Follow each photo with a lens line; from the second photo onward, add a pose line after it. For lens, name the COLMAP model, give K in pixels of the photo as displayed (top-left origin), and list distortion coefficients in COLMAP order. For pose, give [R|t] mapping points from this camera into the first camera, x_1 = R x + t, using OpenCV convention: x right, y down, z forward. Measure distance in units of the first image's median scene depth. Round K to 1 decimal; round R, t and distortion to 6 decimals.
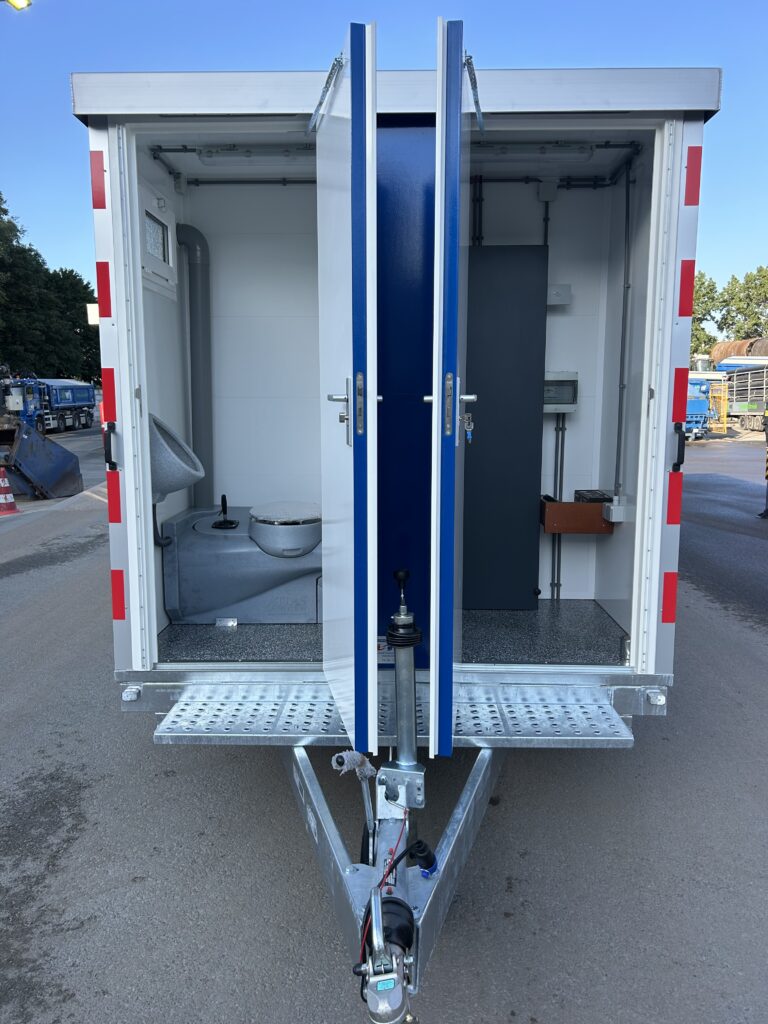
lens RADIAL K [[764.9, 0, 384.1], [0, 764.9, 513.0], [0, 0, 1]] dist [0.063823, -0.071891]
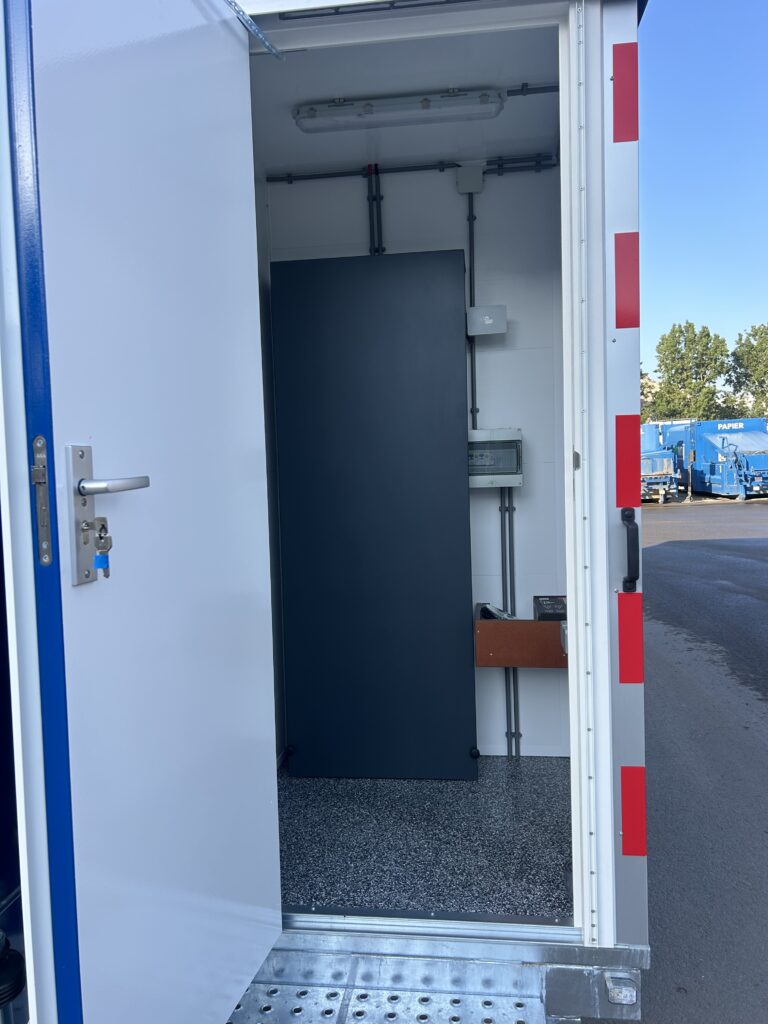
lens RADIAL K [[764.9, 0, 384.1], [0, 764.9, 513.0], [0, 0, 1]] dist [0.063823, -0.071891]
pose [[0.994208, -0.024589, -0.104620, 0.205777], [0.015982, 0.996478, -0.082320, -0.054546], [0.106276, 0.080171, 0.991099, 0.321628]]
